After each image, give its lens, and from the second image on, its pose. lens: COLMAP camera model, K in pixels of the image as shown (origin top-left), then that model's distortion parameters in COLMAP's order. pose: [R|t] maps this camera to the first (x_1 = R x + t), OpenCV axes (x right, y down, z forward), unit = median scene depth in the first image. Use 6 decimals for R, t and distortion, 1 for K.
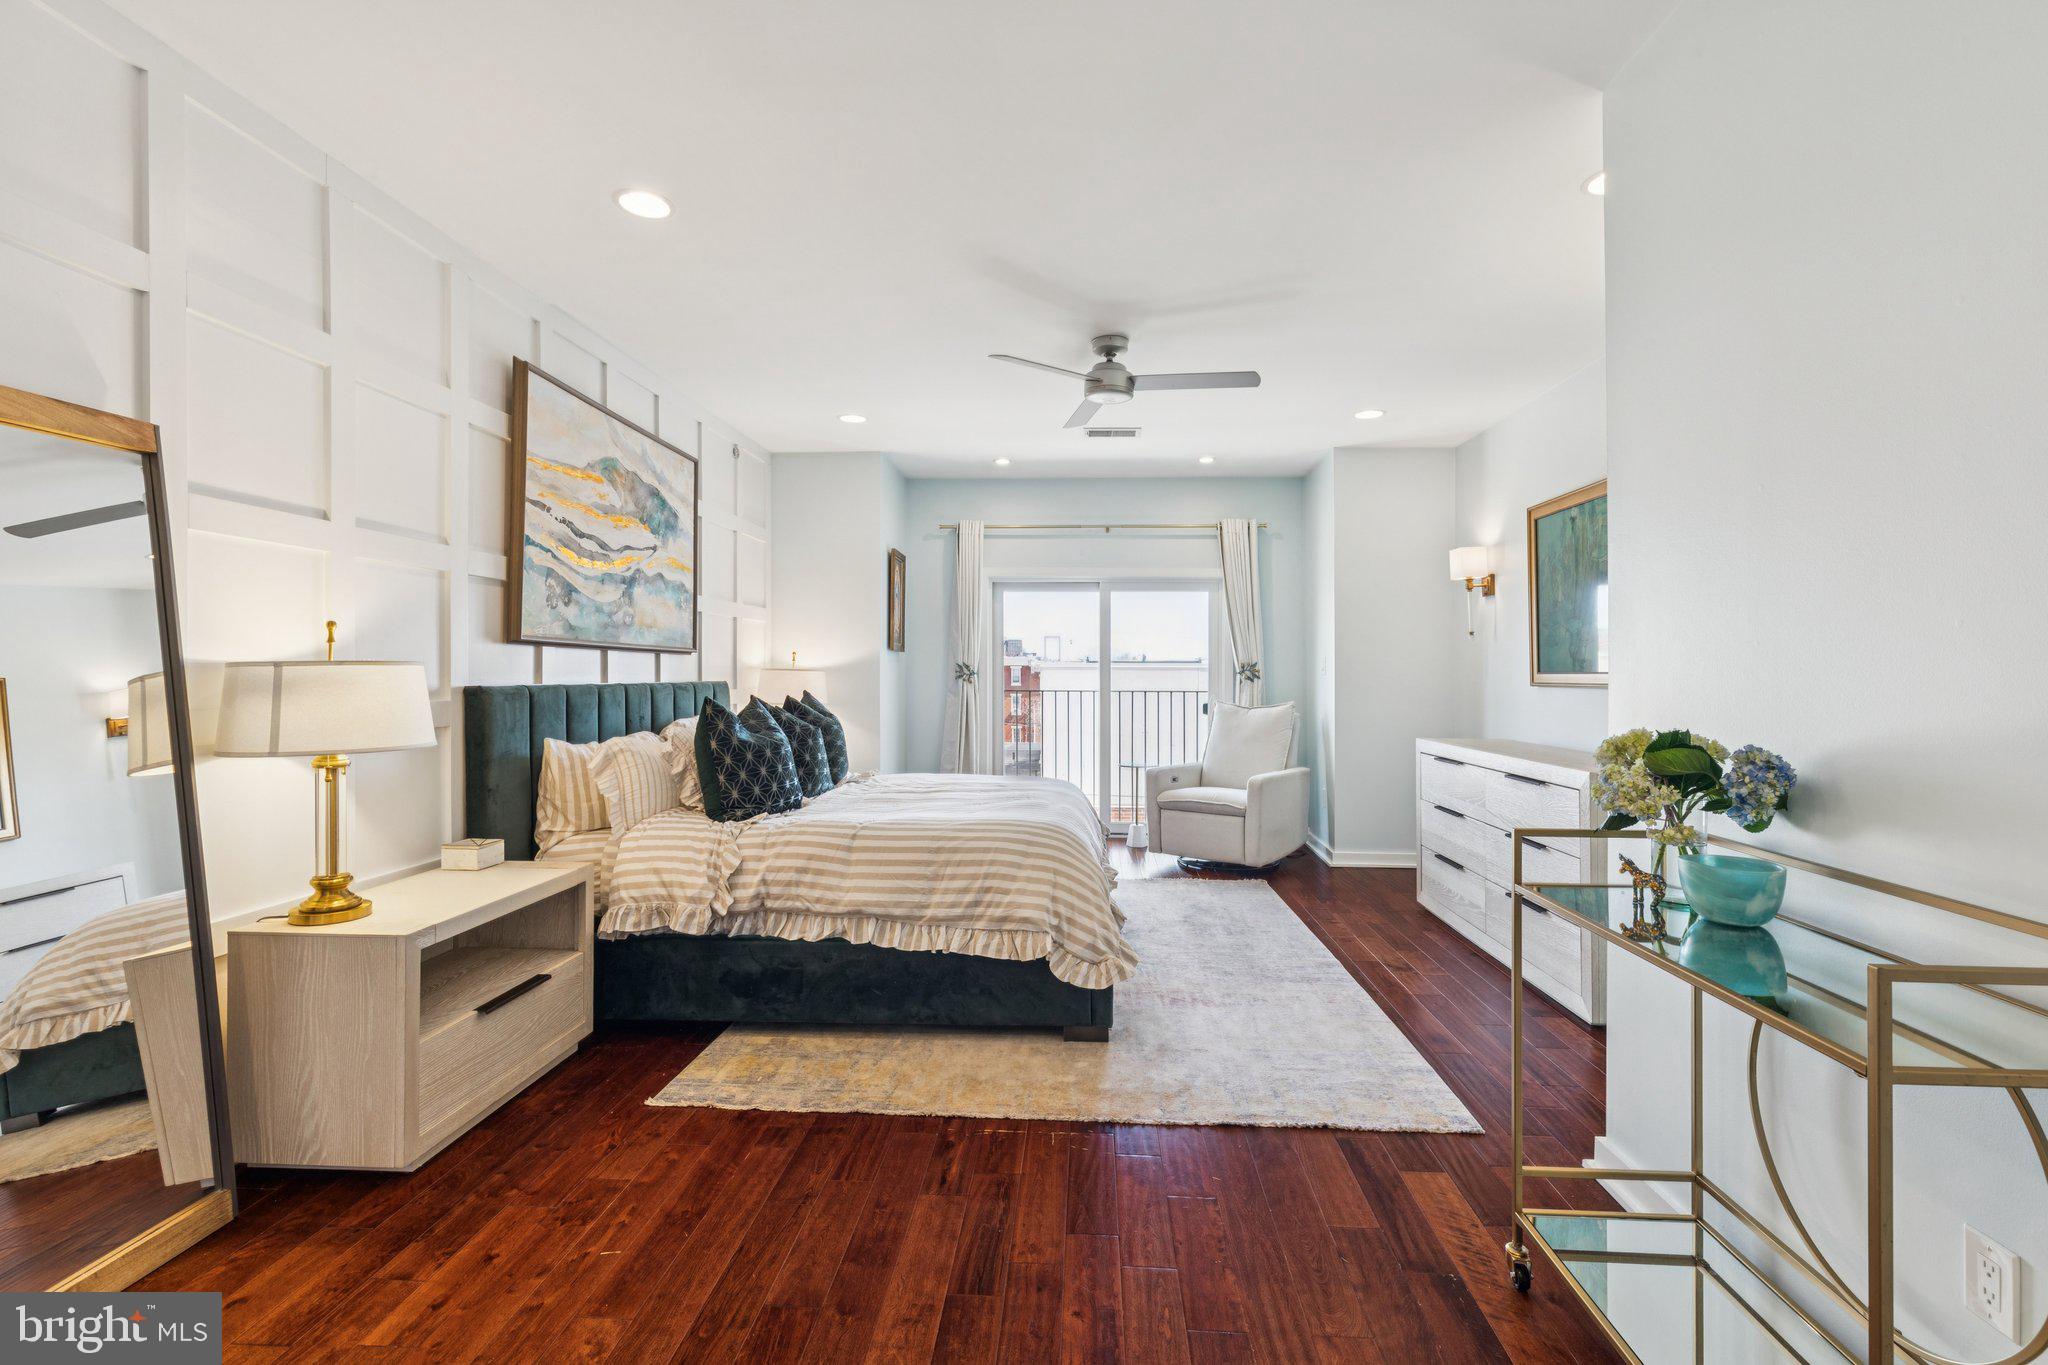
lens RADIAL K [[930.7, 0, 1039.6], [0, 930.7, 677.5], [0, 0, 1]] dist [0.007626, -0.001221]
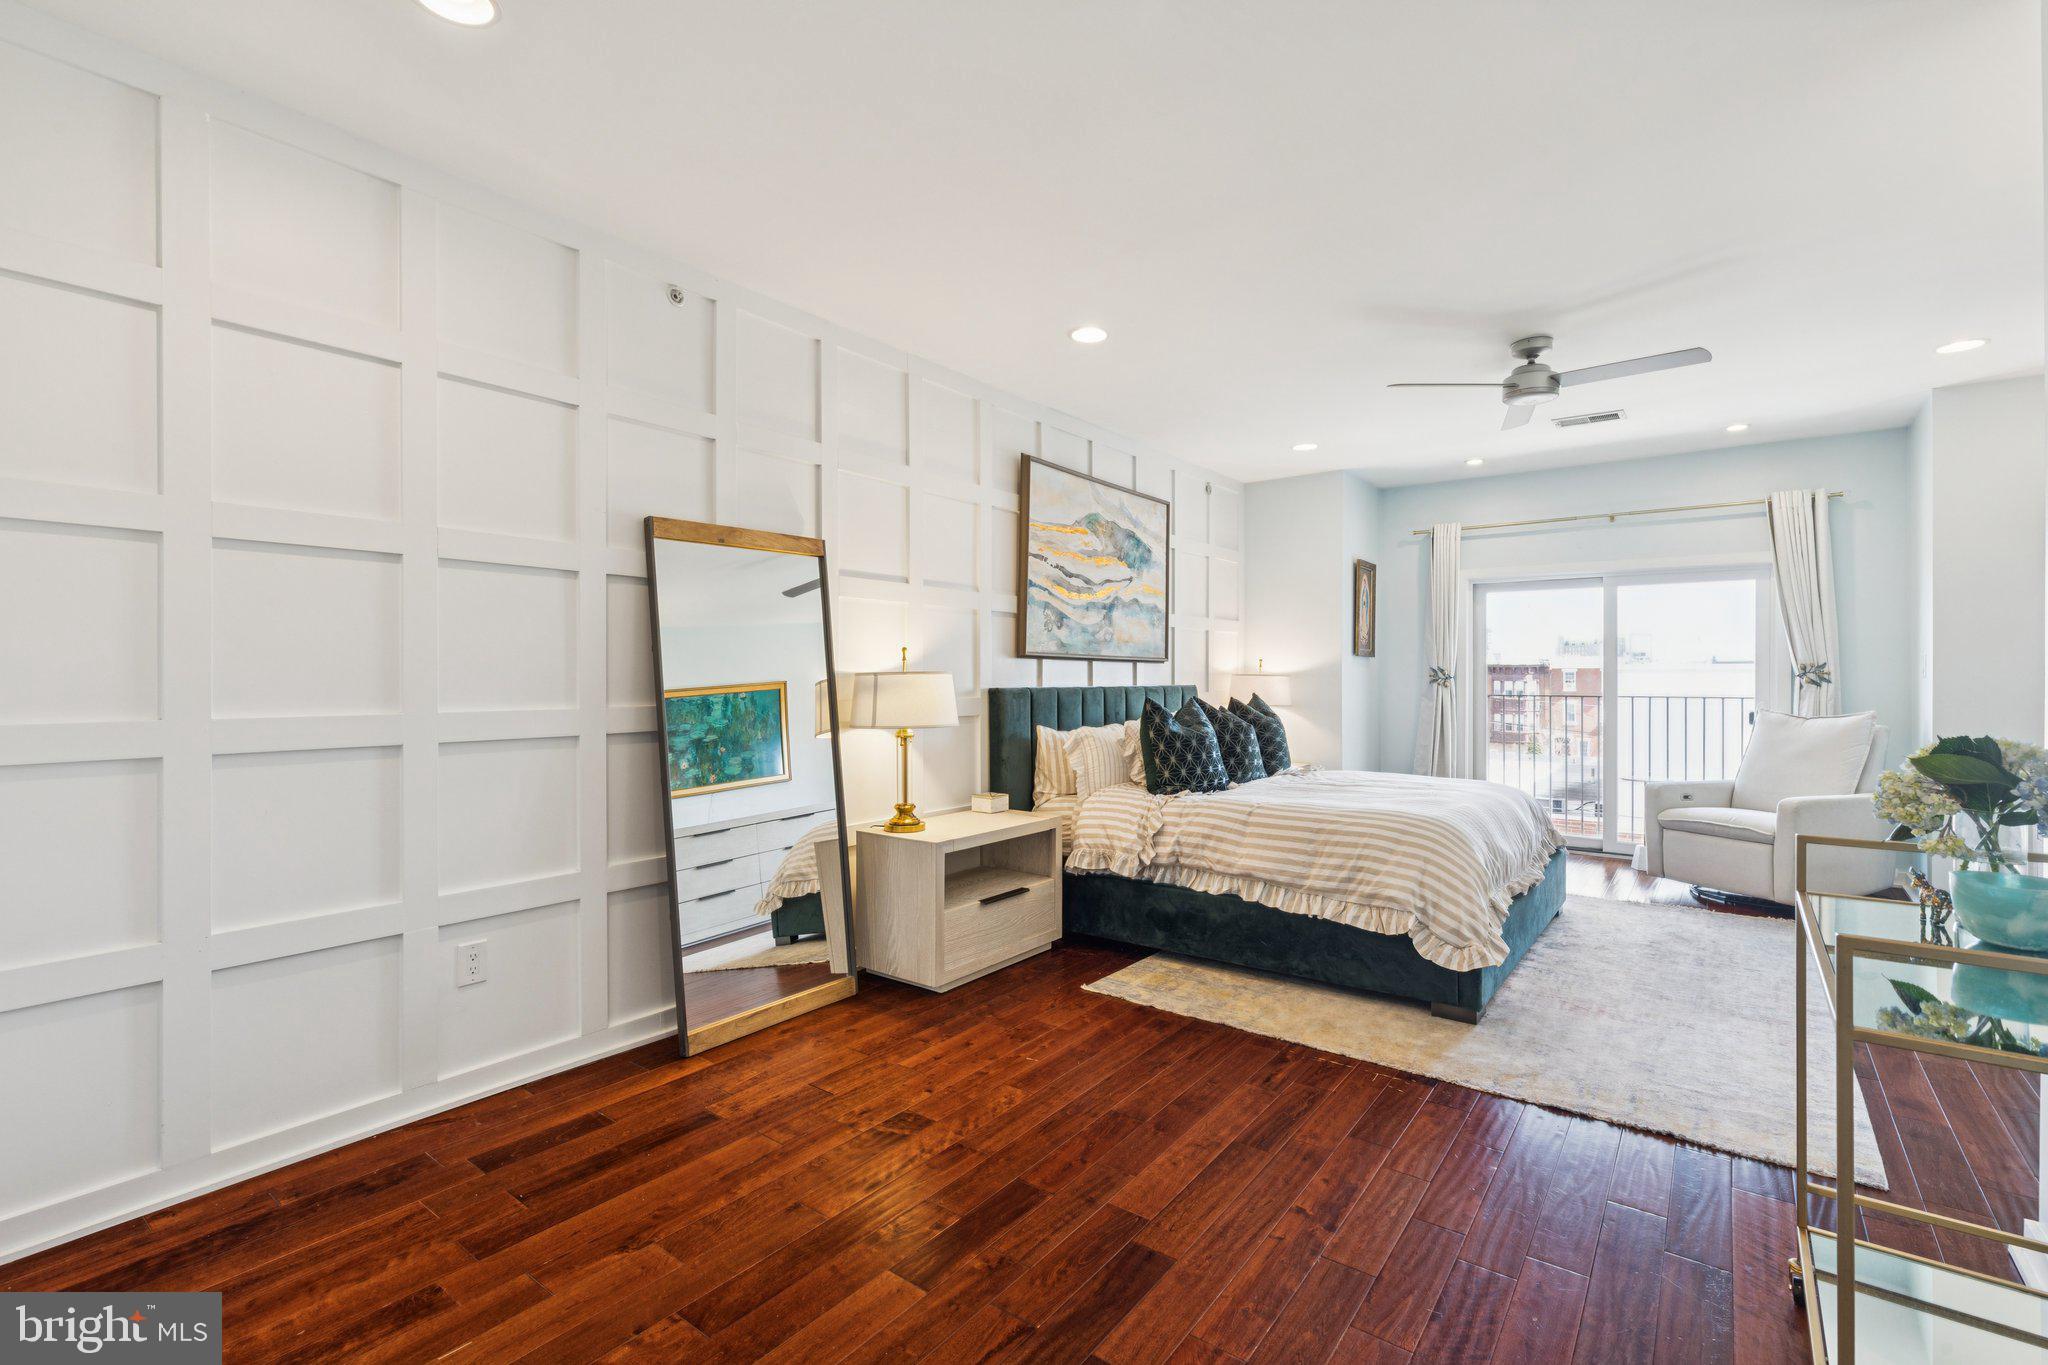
lens RADIAL K [[930.7, 0, 1027.2], [0, 930.7, 687.3], [0, 0, 1]] dist [0.007626, -0.001221]
pose [[0.827849, 0.001931, -0.560947, 0.245104], [0.001115, 0.999986, 0.005089, 0.000780], [0.560949, -0.004838, 0.827836, -0.164727]]
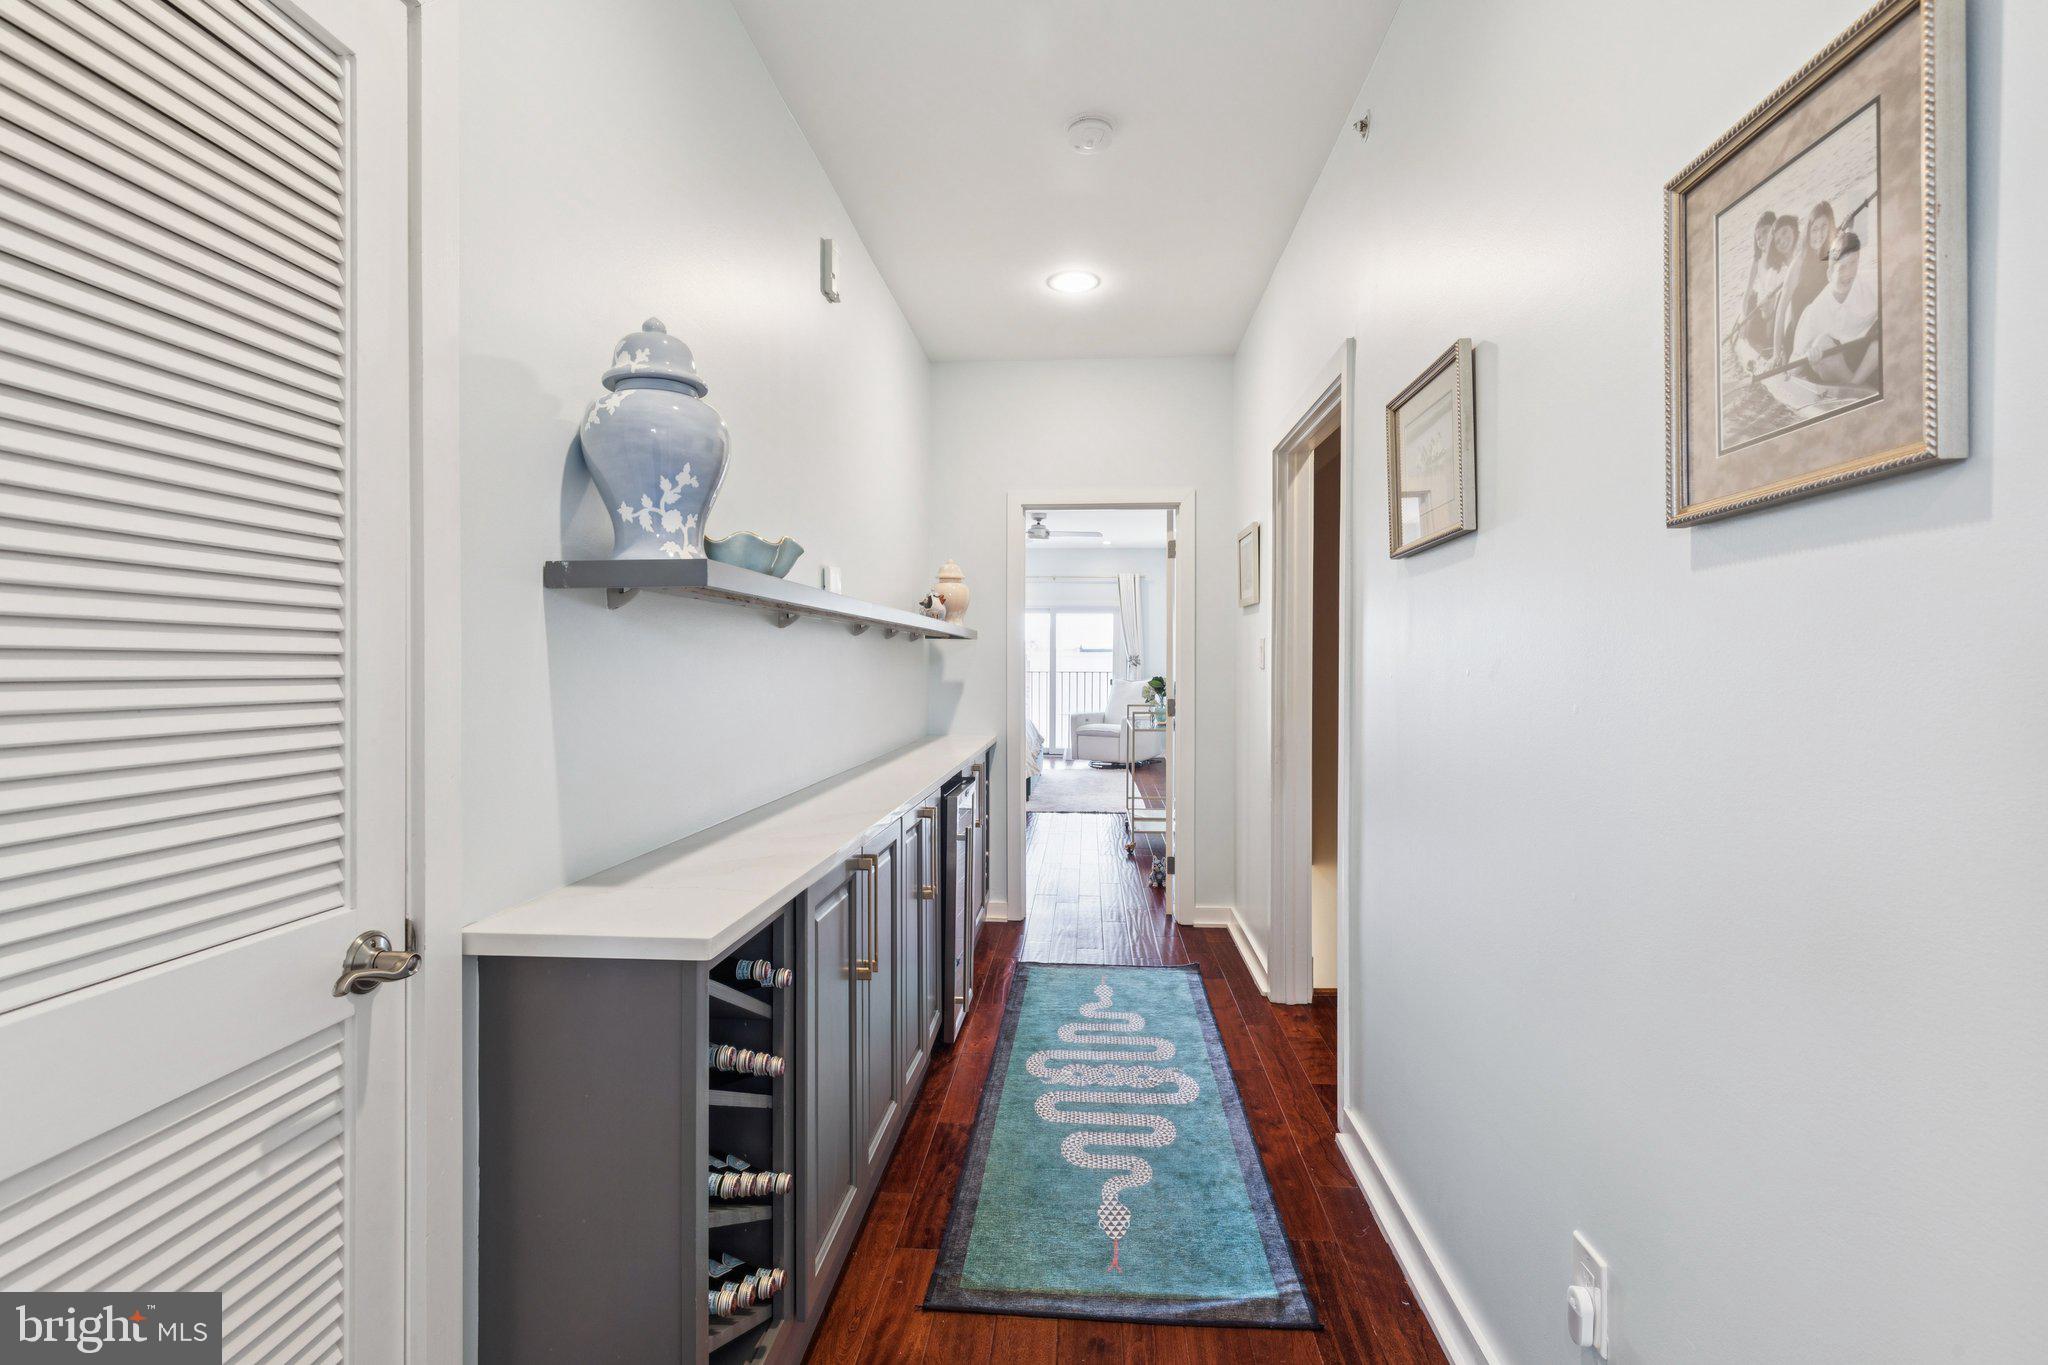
lens RADIAL K [[930.7, 0, 1030.7], [0, 930.7, 667.8], [0, 0, 1]] dist [0.007626, -0.001221]
pose [[0.999927, 0.004140, -0.011329, 0.108146], [-0.004080, 0.999978, 0.005265, -0.001972], [0.011351, -0.005218, 0.999922, -1.633866]]
